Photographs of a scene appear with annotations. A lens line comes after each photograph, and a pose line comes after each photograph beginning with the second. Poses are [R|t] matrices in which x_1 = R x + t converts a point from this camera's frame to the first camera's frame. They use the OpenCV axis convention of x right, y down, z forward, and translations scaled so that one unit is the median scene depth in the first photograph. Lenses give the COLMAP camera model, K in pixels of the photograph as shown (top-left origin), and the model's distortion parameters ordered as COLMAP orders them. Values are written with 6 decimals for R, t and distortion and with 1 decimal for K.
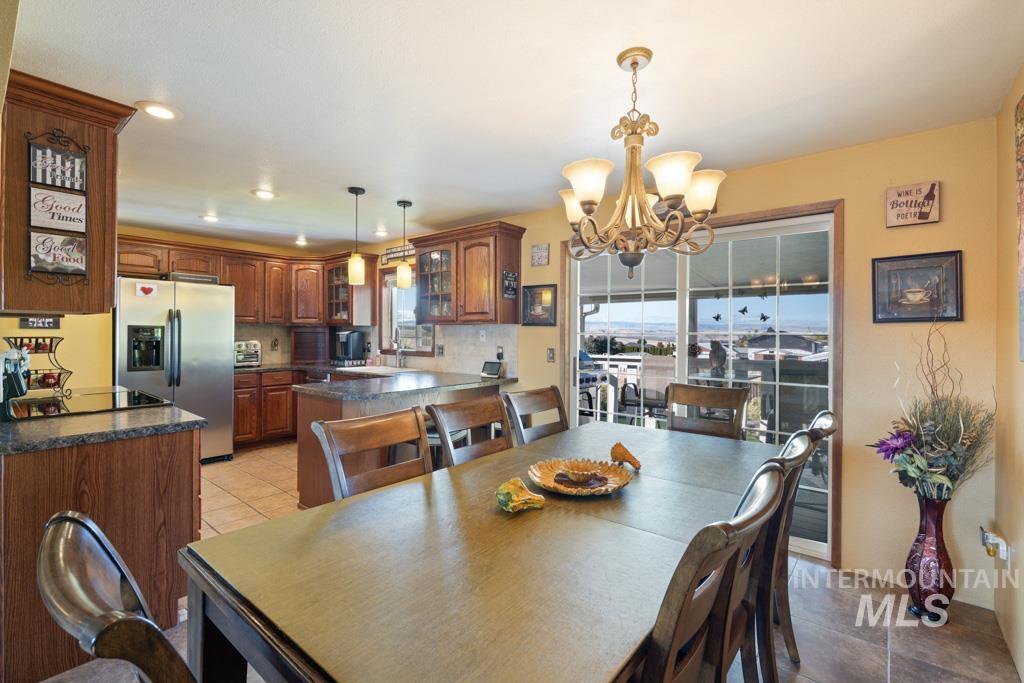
lens RADIAL K [[454.9, 0, 513.6], [0, 454.9, 331.7], [0, 0, 1]] dist [0.000258, -0.001298]
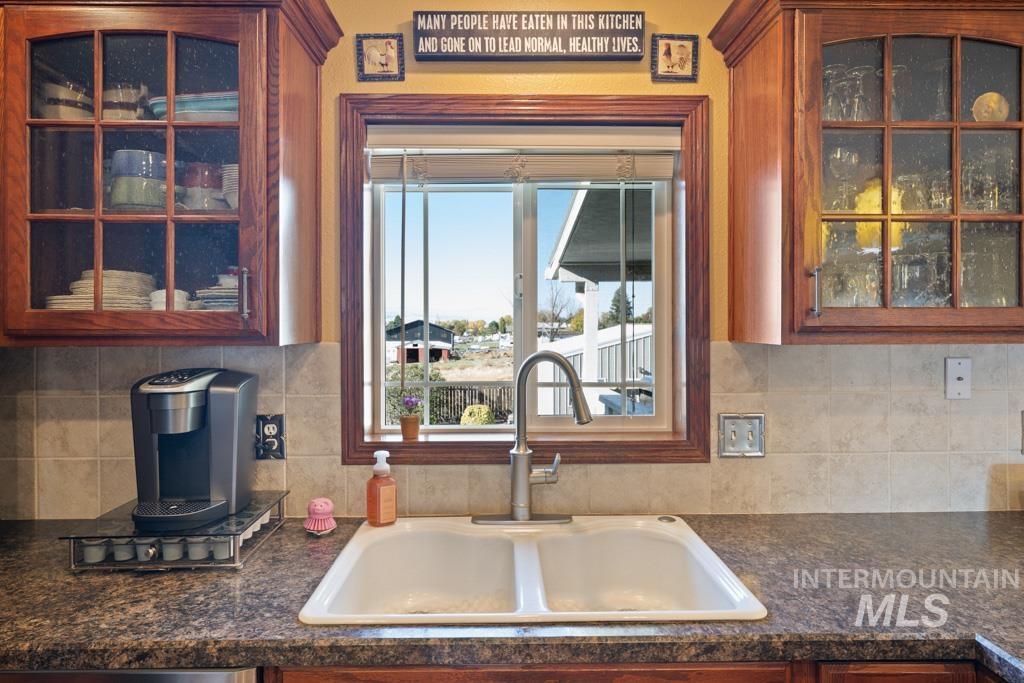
lens RADIAL K [[598.6, 0, 512.2], [0, 598.6, 322.5], [0, 0, 1]] dist [0.002529, -0.001712]
pose [[0.759549, -0.006204, 0.650421, -0.554105], [0.004685, 0.999981, 0.004068, -0.030639], [-0.650433, -0.000042, 0.759563, 0.924538]]
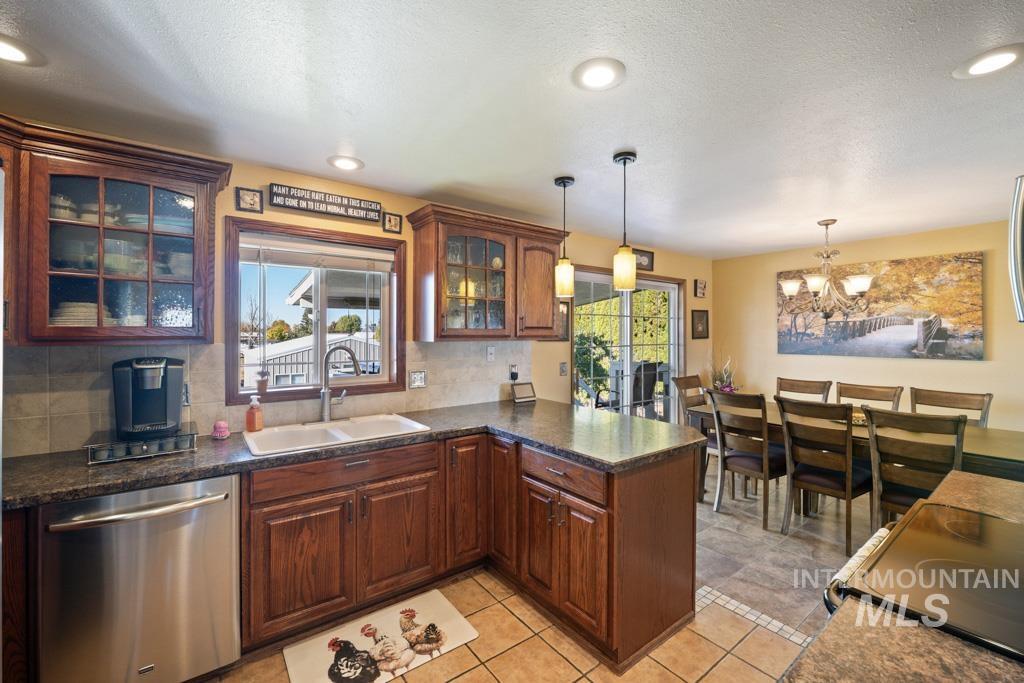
lens RADIAL K [[418.2, 0, 509.0], [0, 418.2, 333.3], [0, 0, 1]] dist [-0.012010, 0.000582]
pose [[0.235383, -0.005066, 0.971890, -0.814514], [-0.003188, 0.999977, 0.005985, -0.033356], [-0.971898, -0.004507, 0.235361, 0.819296]]
